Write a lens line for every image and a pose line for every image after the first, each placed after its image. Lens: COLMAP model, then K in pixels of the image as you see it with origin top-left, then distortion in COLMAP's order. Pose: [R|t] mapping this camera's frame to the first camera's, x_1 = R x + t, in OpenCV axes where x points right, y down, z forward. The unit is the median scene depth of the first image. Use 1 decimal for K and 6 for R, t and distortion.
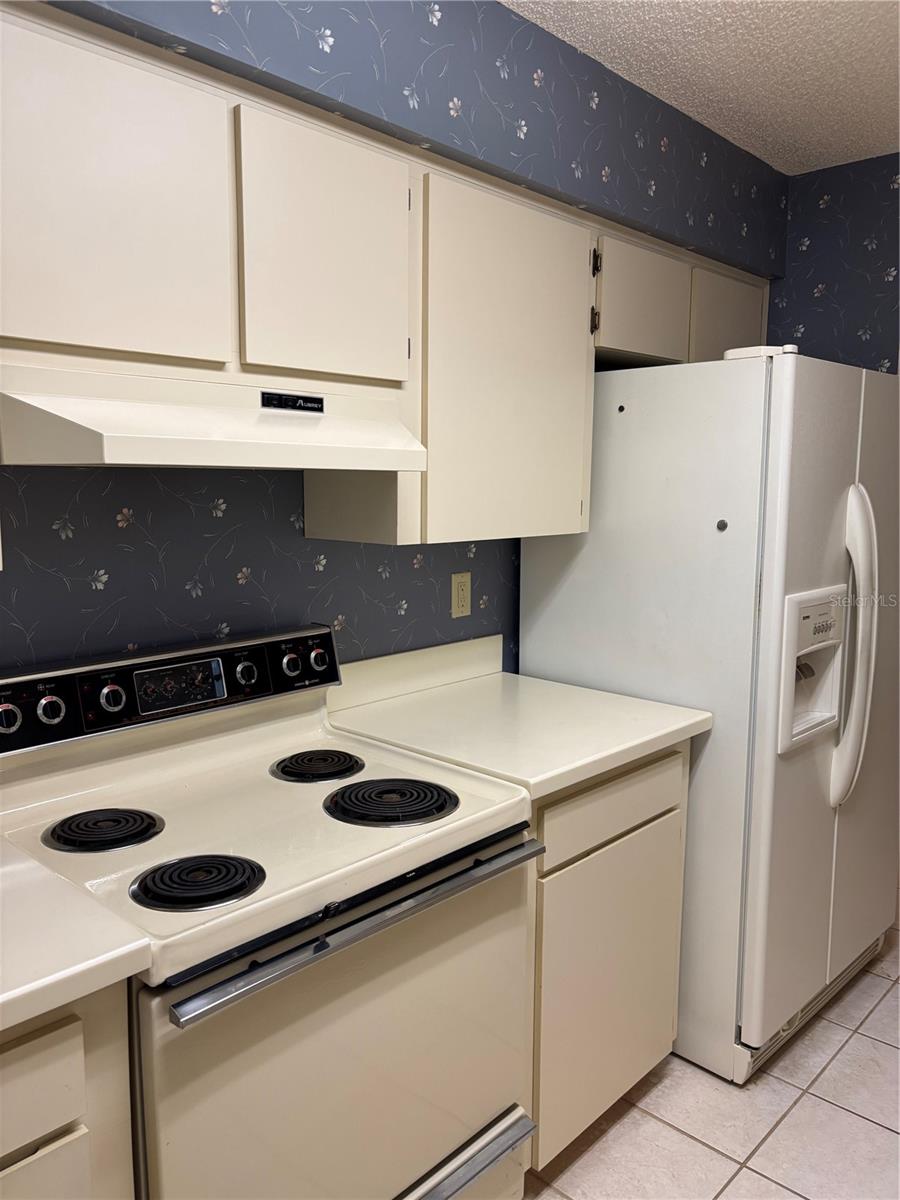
lens RADIAL K [[920.9, 0, 450.4], [0, 920.9, 579.6], [0, 0, 1]] dist [0.000608, -0.001527]
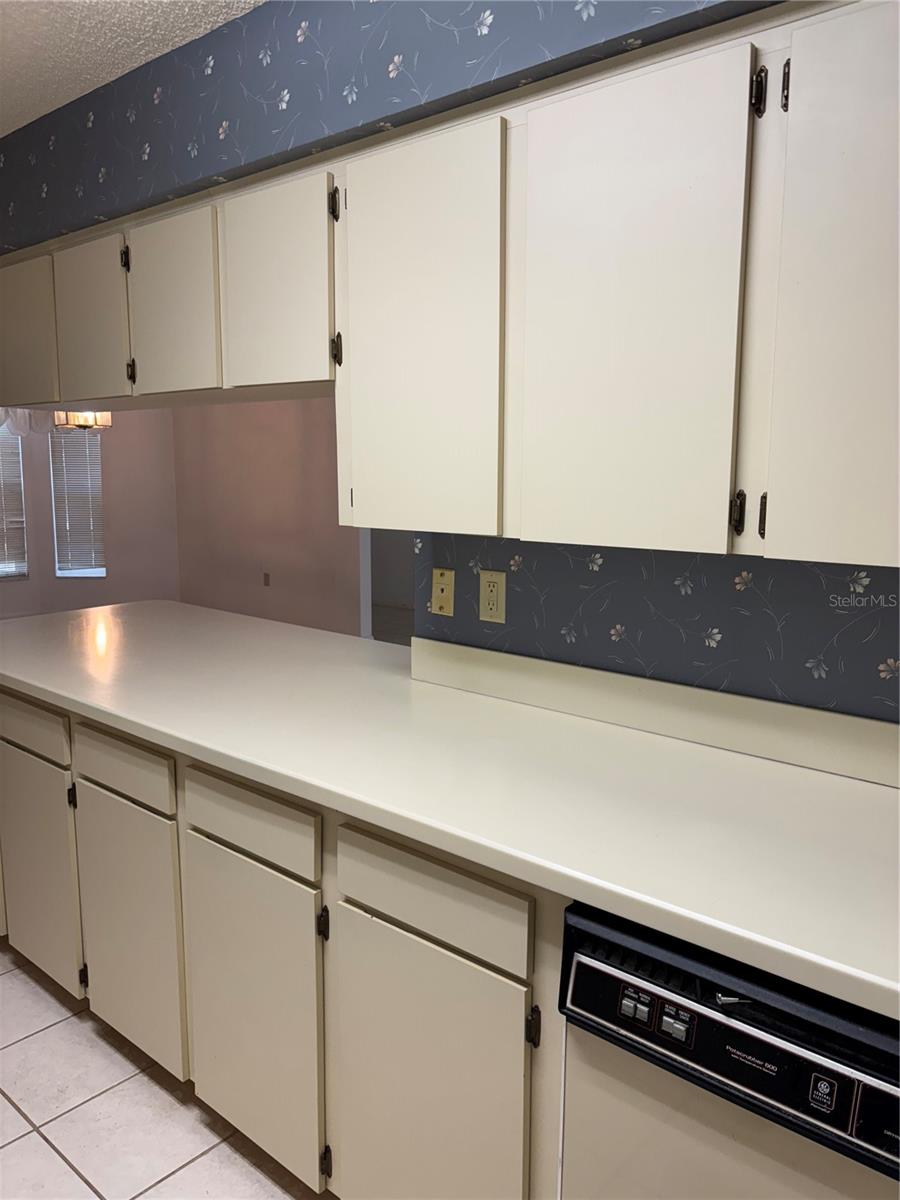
lens RADIAL K [[907.3, 0, 450.0], [0, 907.3, 600.0], [0, 0, 1]] dist [-0.002278, -0.002015]
pose [[0.033485, 0.132610, -0.990602, 0.864056], [-0.121334, 0.984367, 0.127674, -0.087831], [0.992047, 0.115918, 0.049051, 0.930174]]
